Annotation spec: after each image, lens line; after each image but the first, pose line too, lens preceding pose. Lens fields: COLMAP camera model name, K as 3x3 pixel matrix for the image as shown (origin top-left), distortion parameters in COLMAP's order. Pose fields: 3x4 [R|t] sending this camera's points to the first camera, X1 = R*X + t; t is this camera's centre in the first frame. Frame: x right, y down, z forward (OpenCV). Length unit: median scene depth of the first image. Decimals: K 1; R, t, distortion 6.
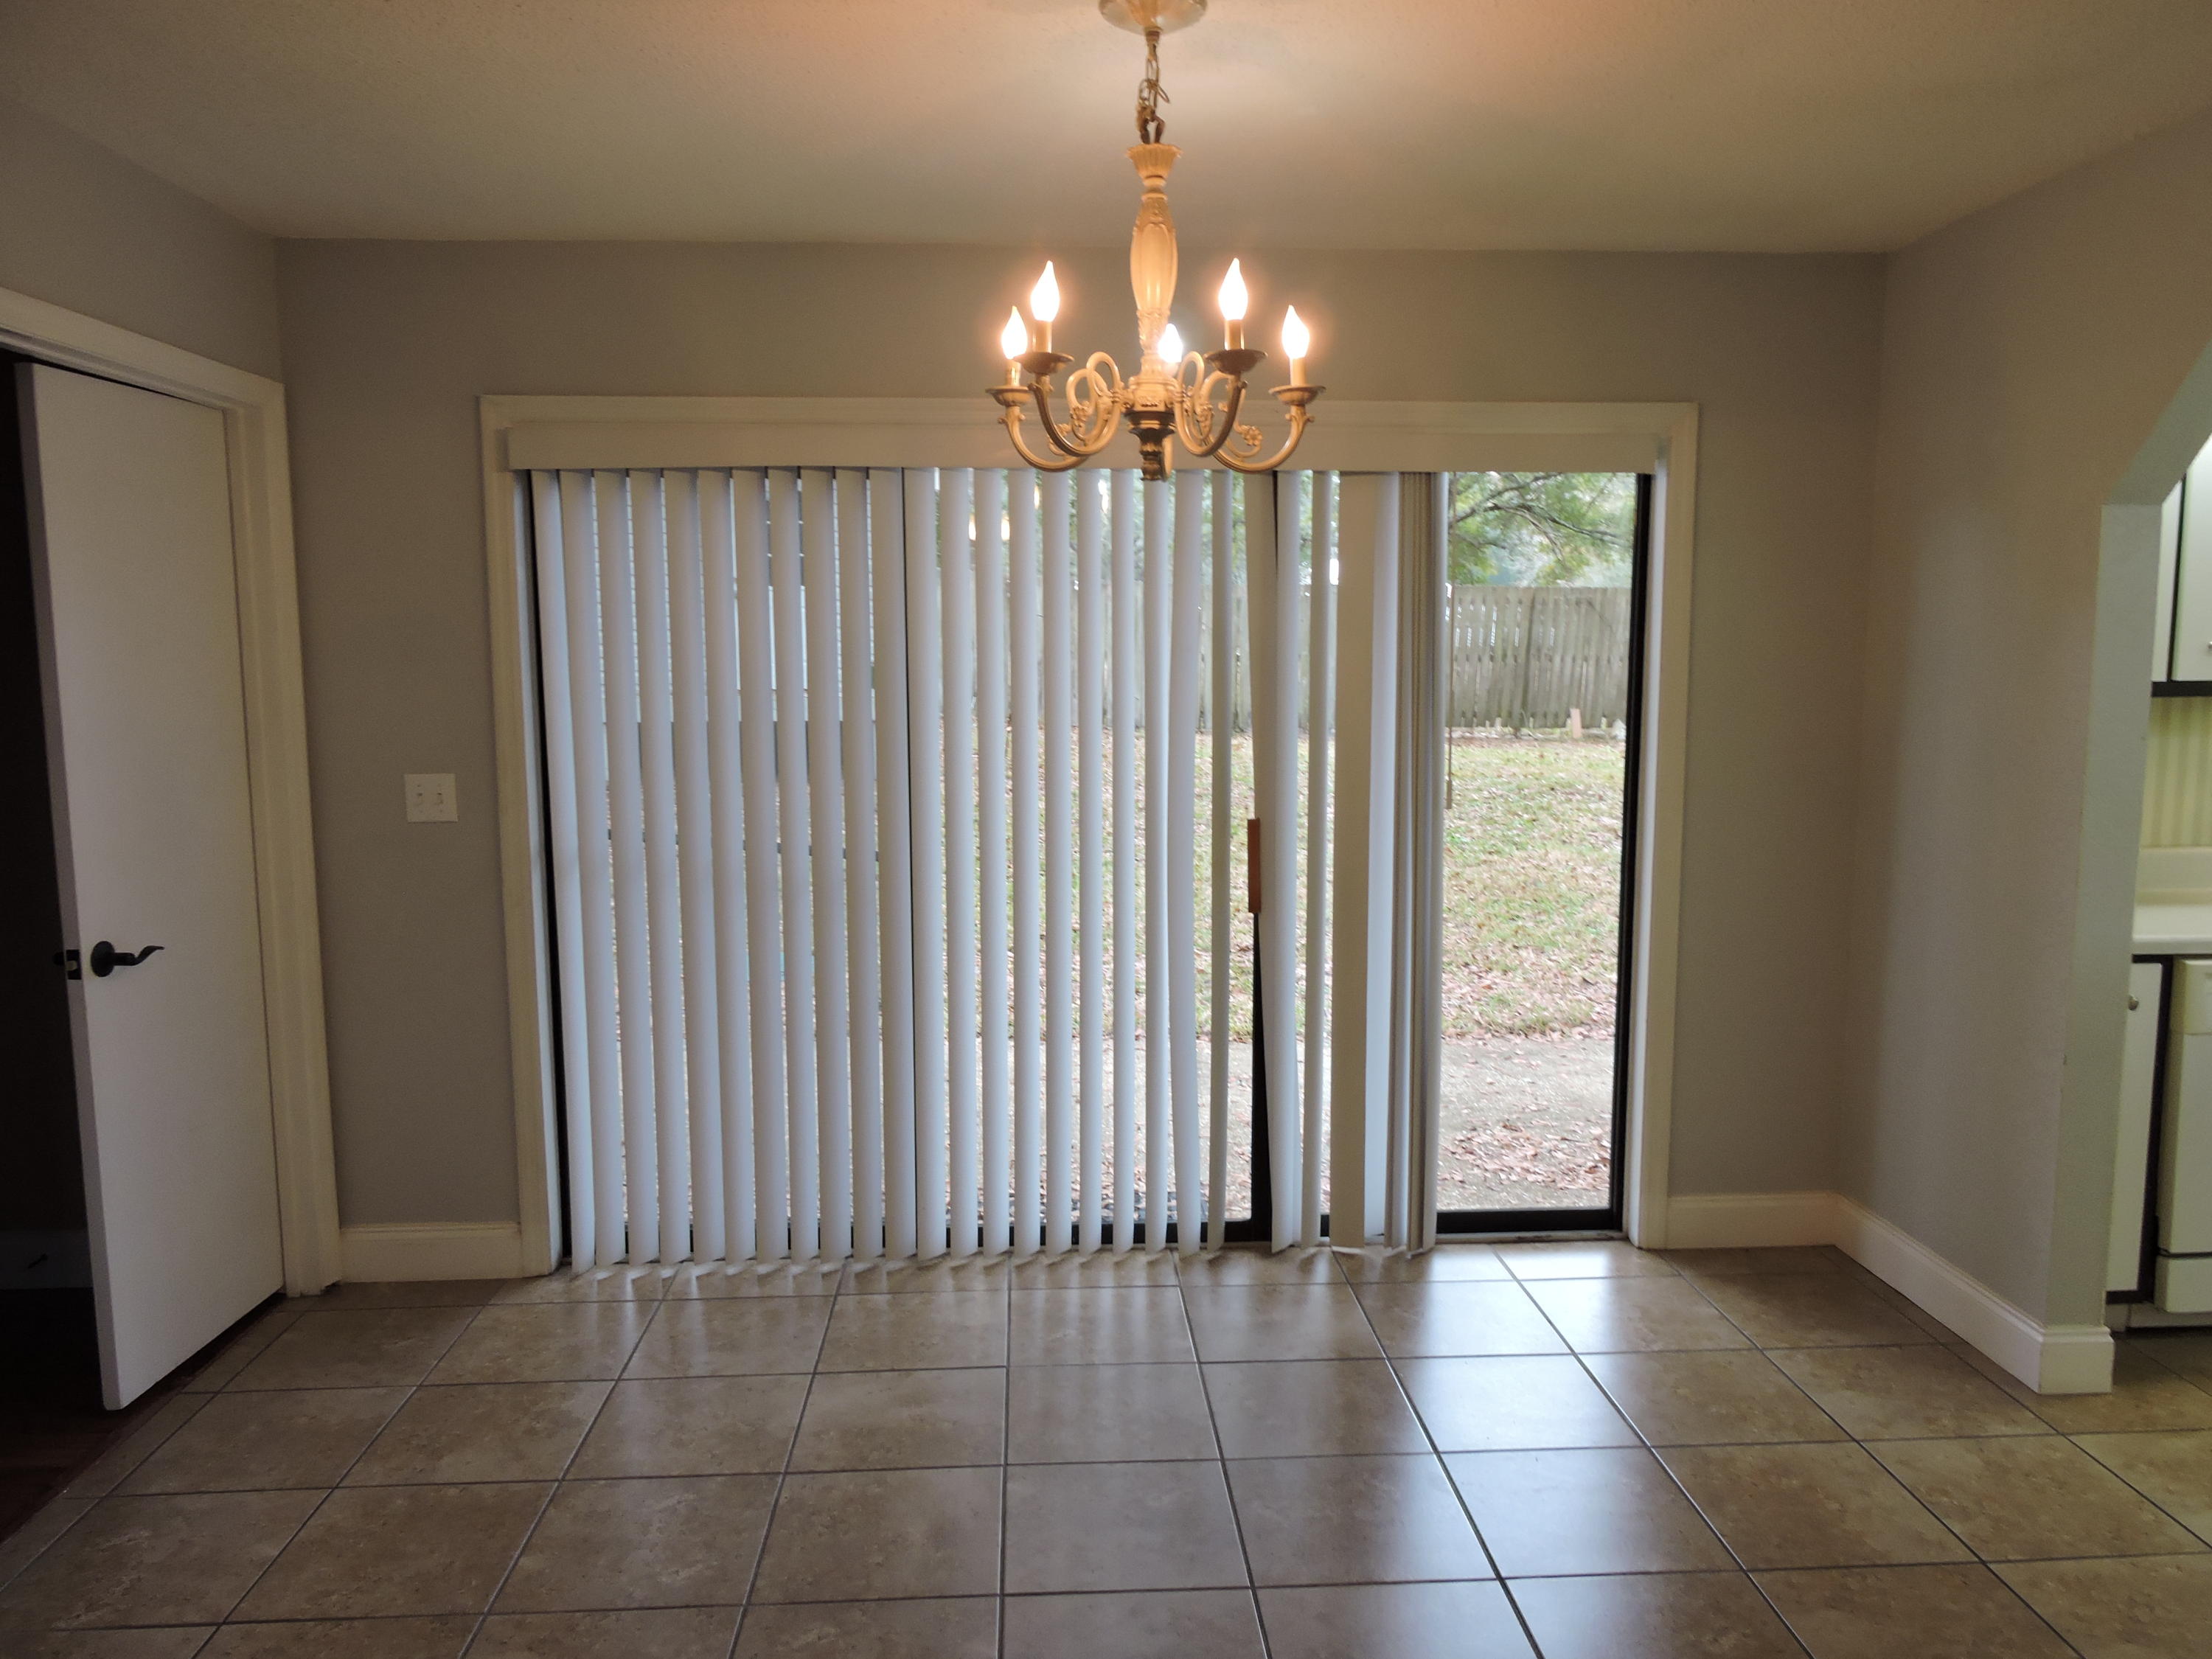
lens RADIAL K [[1594.6, 0, 1114.1], [0, 1594.6, 834.1], [0, 0, 1]] dist [-0.005183, 0.005879]
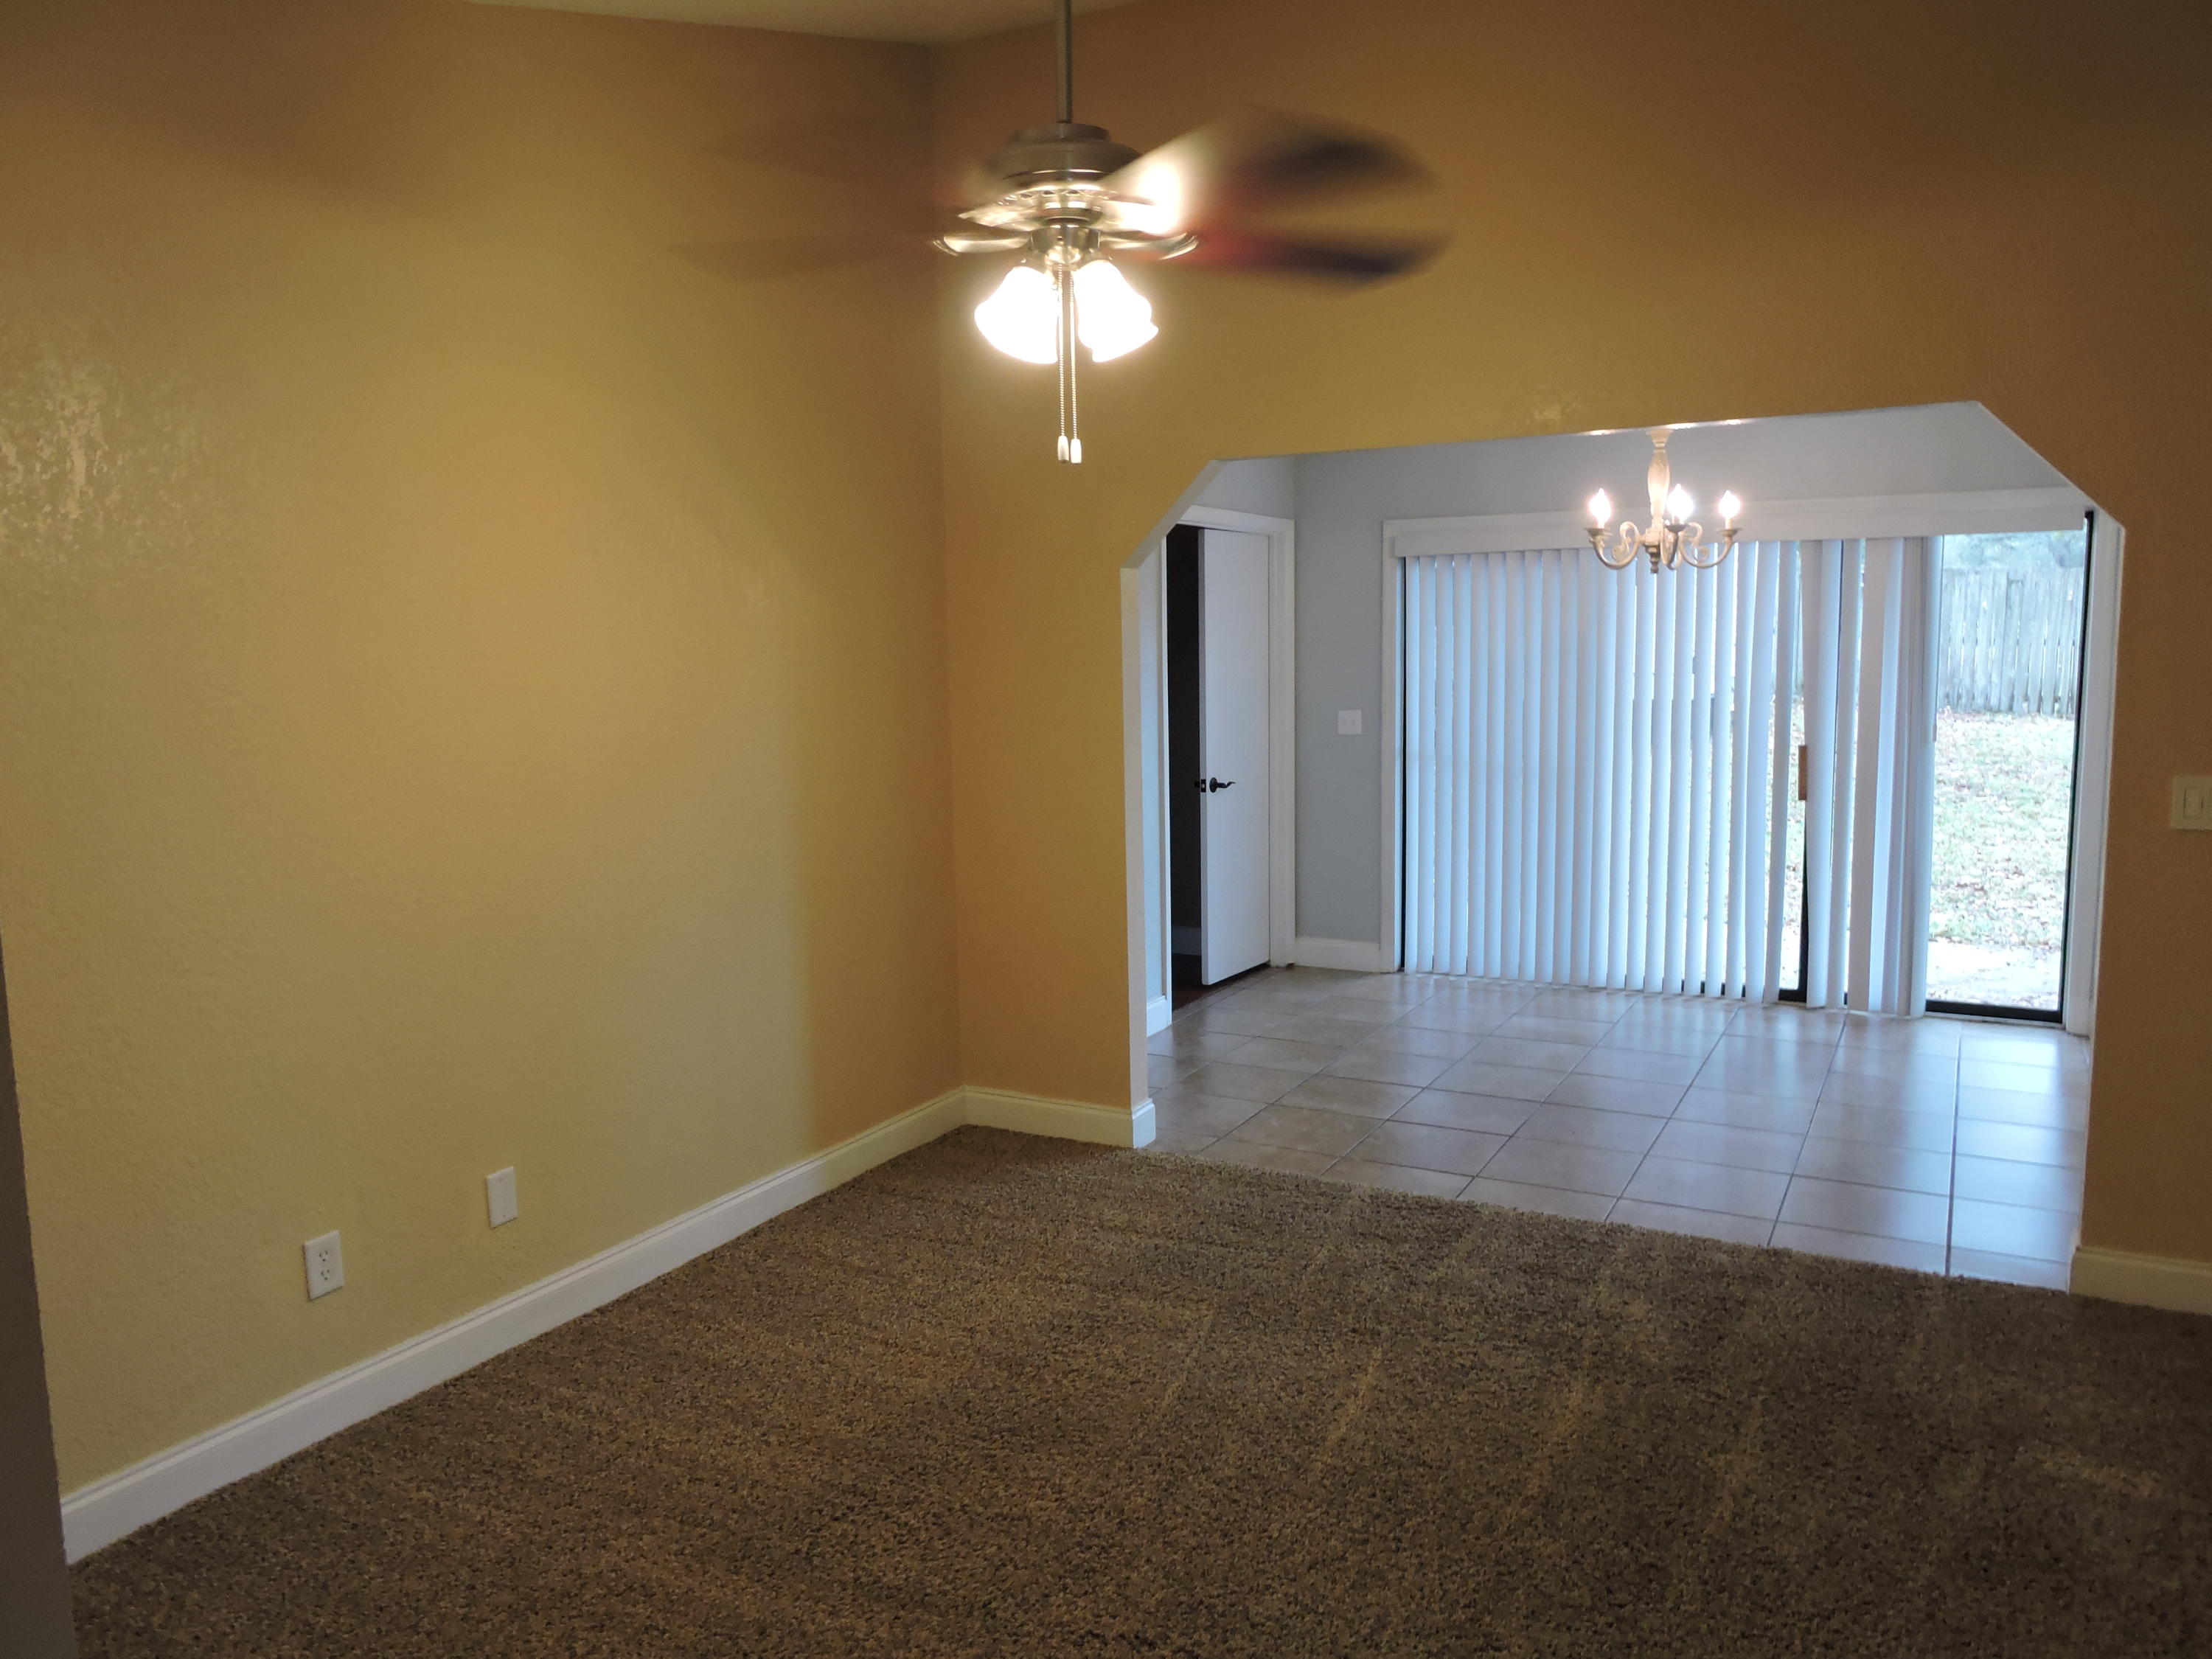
lens RADIAL K [[1594.6, 0, 1100.0], [0, 1594.6, 834.2], [0, 0, 1]] dist [-0.005183, 0.005879]
pose [[0.850951, 0.054225, -0.522439, 0.355302], [-0.051015, 0.998487, 0.020541, 0.091255], [0.522762, 0.009173, 0.852429, -0.861887]]
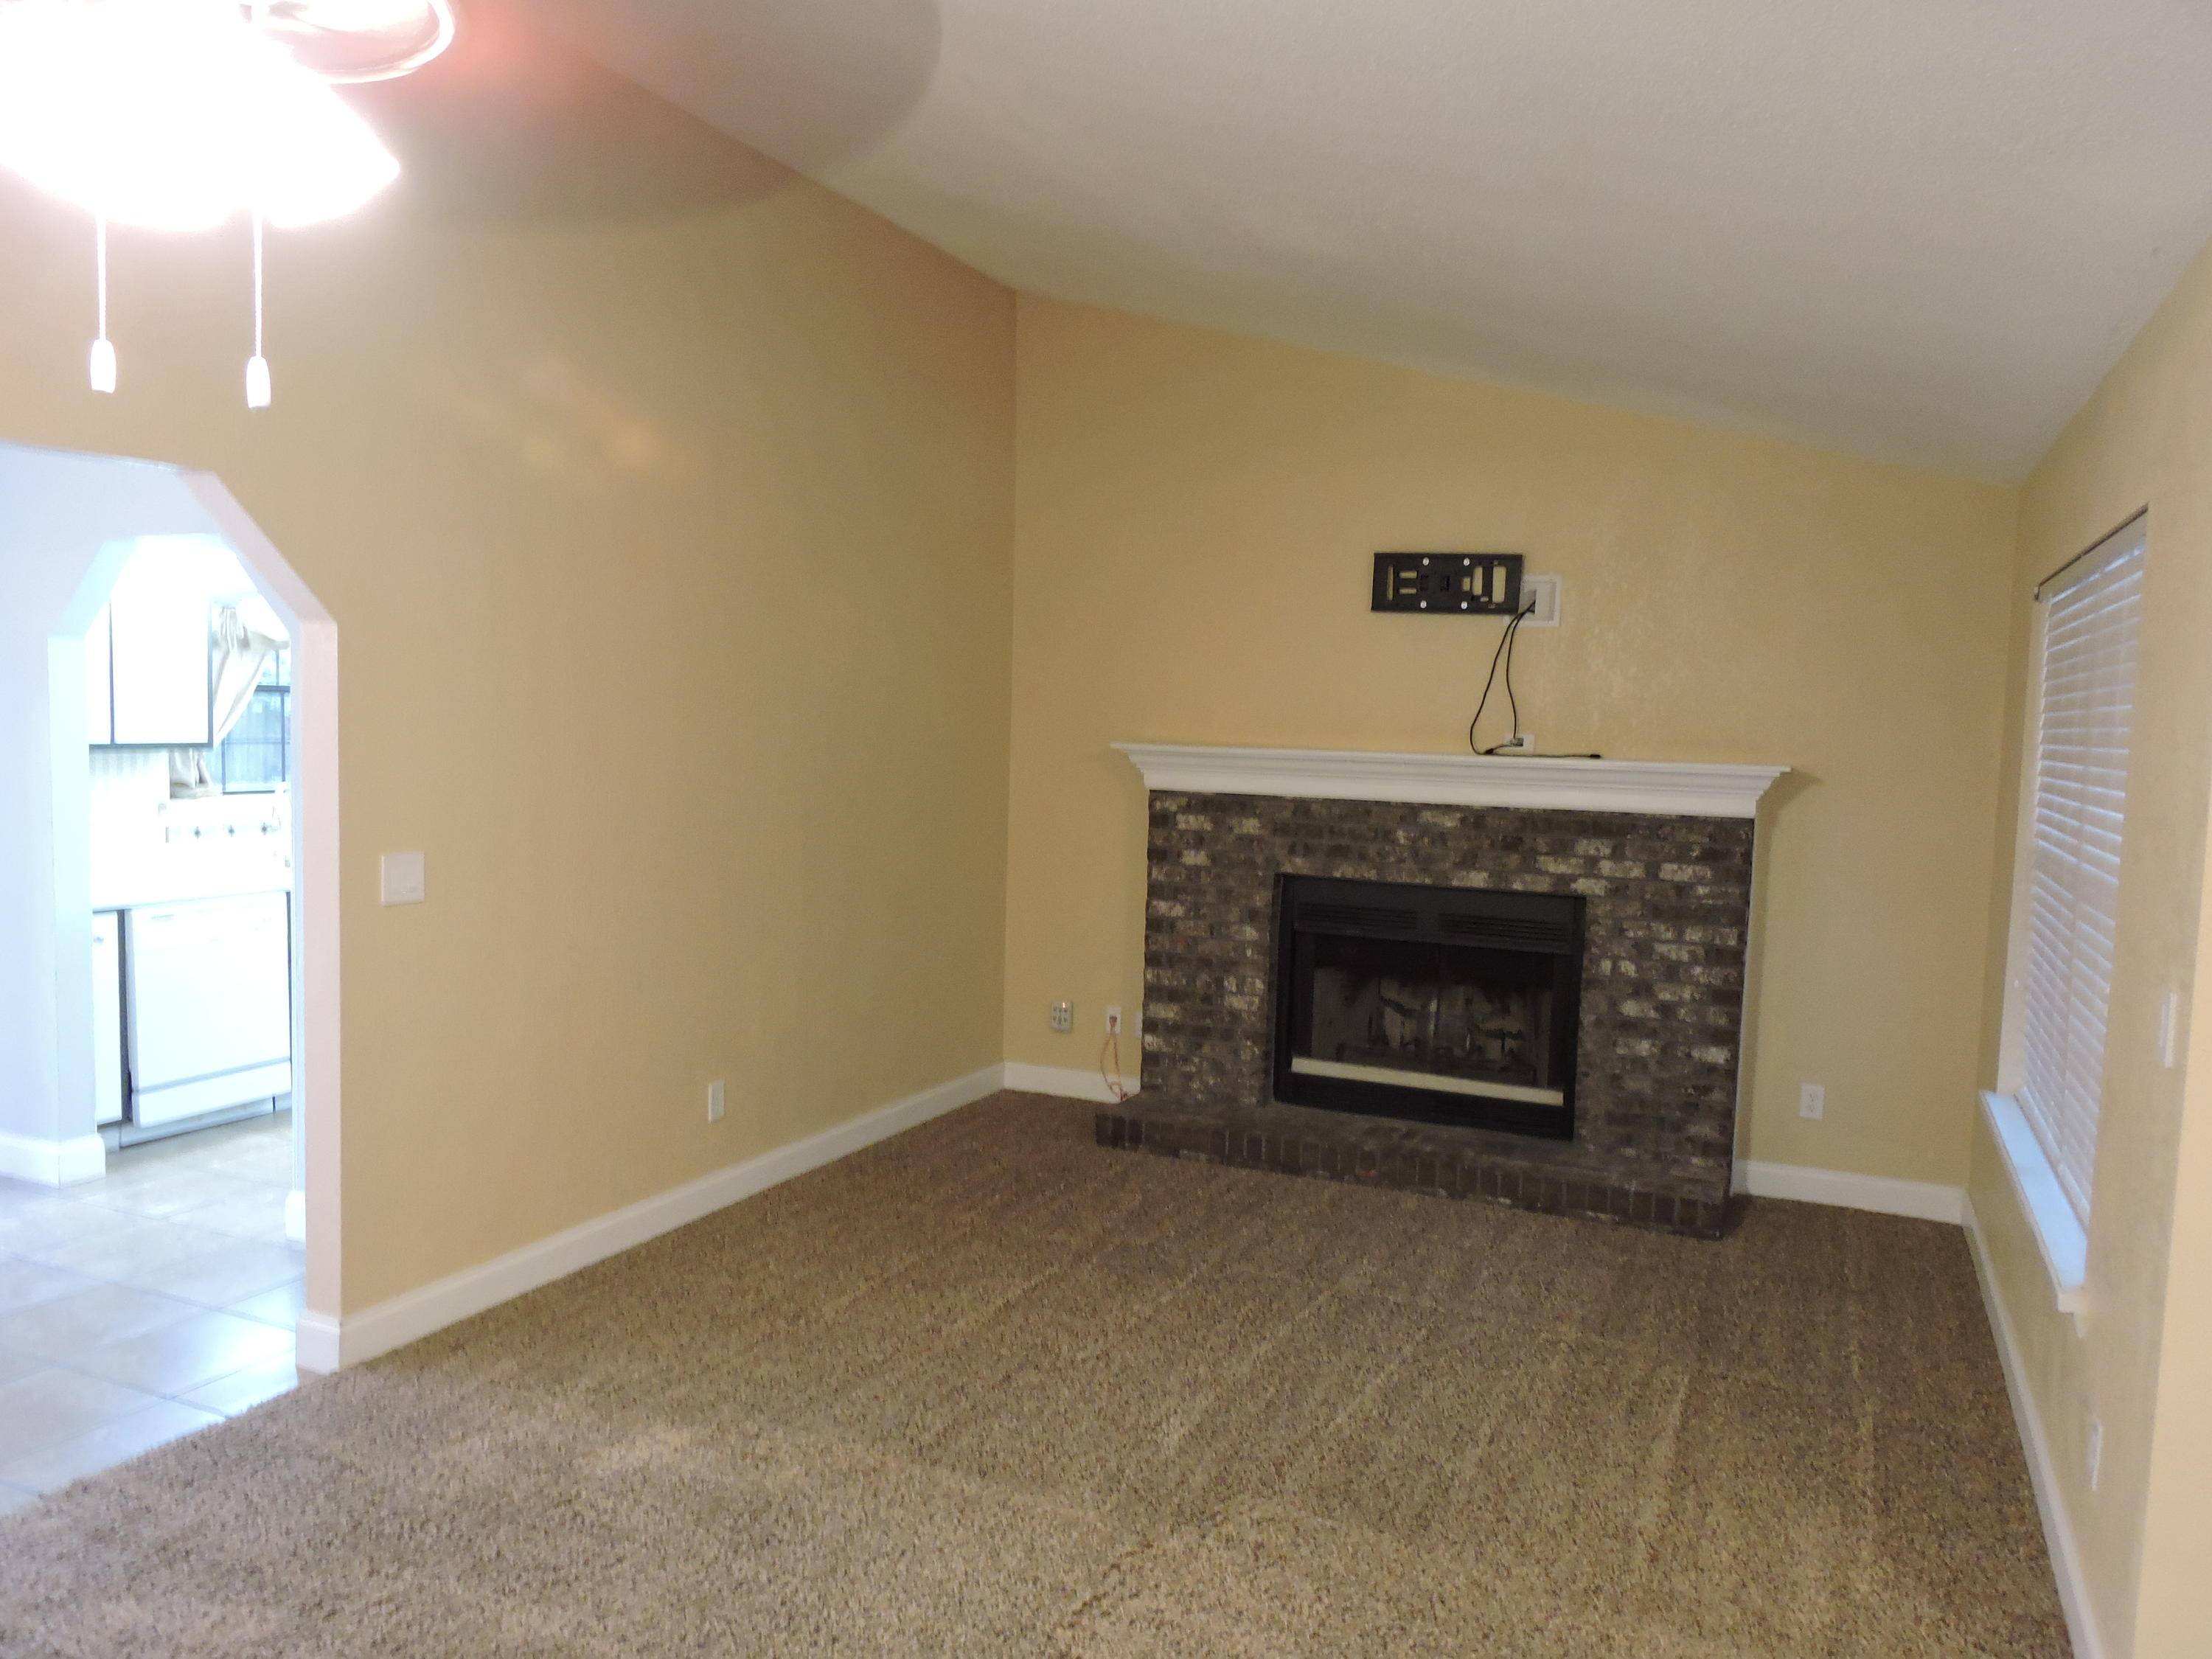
lens RADIAL K [[1594.6, 0, 1120.0], [0, 1594.6, 820.2], [0, 0, 1]] dist [-0.005183, 0.005879]
pose [[0.460949, -0.045038, 0.886283, -0.289246], [0.083574, 0.996476, 0.007172, 0.053979], [-0.883482, 0.070764, 0.463089, -0.621833]]
